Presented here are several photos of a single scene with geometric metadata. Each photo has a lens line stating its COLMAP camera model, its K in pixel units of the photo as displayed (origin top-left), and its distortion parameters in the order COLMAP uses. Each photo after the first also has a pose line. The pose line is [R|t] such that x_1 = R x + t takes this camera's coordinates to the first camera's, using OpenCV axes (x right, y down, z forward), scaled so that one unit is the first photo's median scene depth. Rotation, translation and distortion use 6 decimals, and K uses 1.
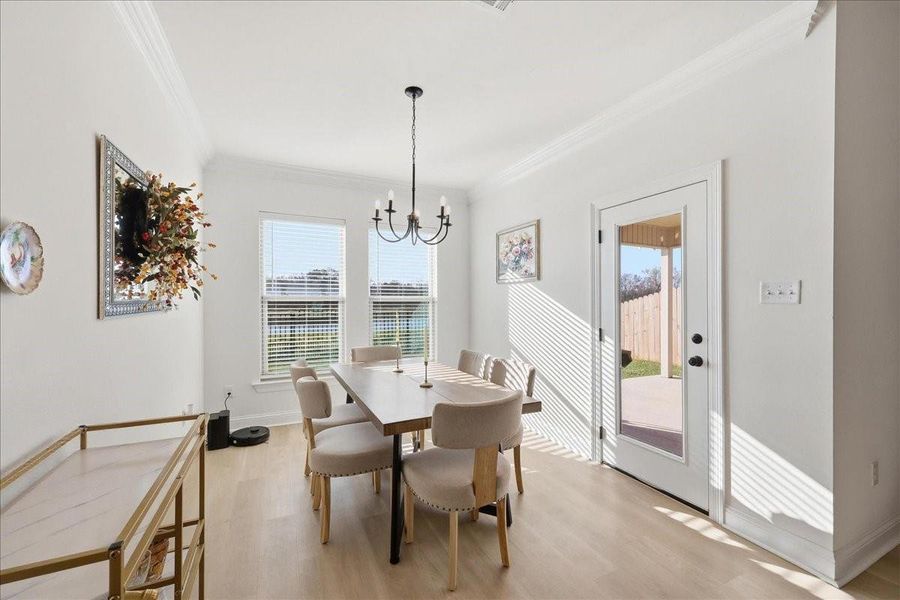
lens RADIAL K [[379.2, 0, 456.0], [0, 379.2, 299.7], [0, 0, 1]] dist [0.001019, 0.000010]
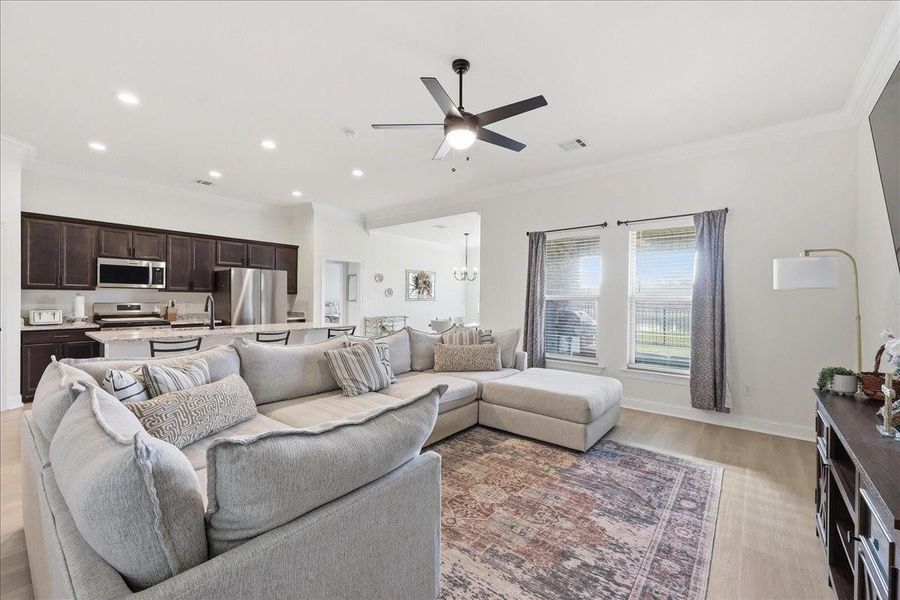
lens RADIAL K [[379.2, 0, 456.0], [0, 379.2, 299.7], [0, 0, 1]] dist [0.001019, 0.000010]
pose [[0.426309, 0.007684, -0.904545, 2.820477], [-0.008528, 0.999954, 0.004475, 0.003777], [0.904538, 0.005806, 0.426354, -0.475787]]
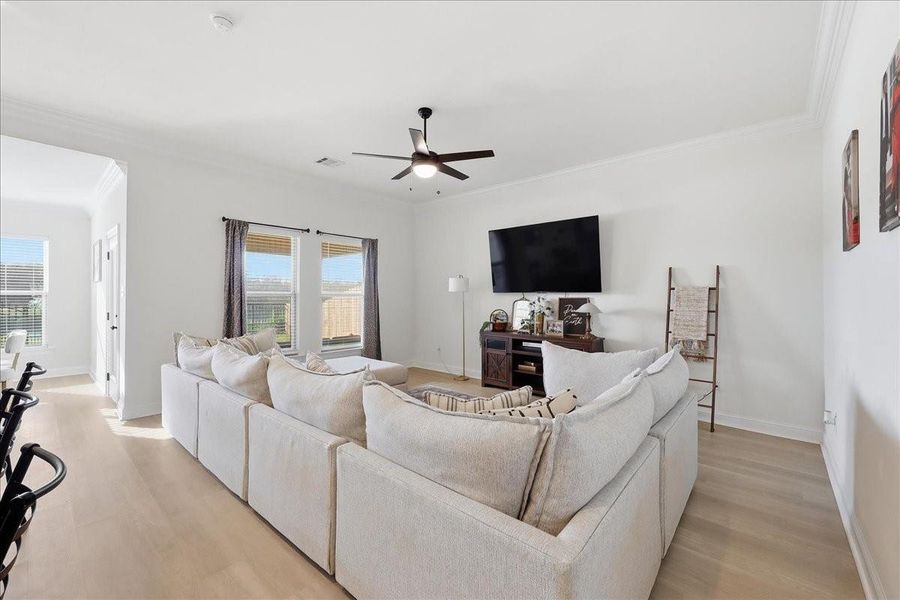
lens RADIAL K [[379.2, 0, 456.0], [0, 379.2, 299.7], [0, 0, 1]] dist [0.001019, 0.000010]
pose [[0.907532, 0.001779, 0.419980, 1.290020], [-0.006405, 0.999933, 0.009607, 0.002194], [-0.419935, -0.011409, 0.907482, -1.343086]]
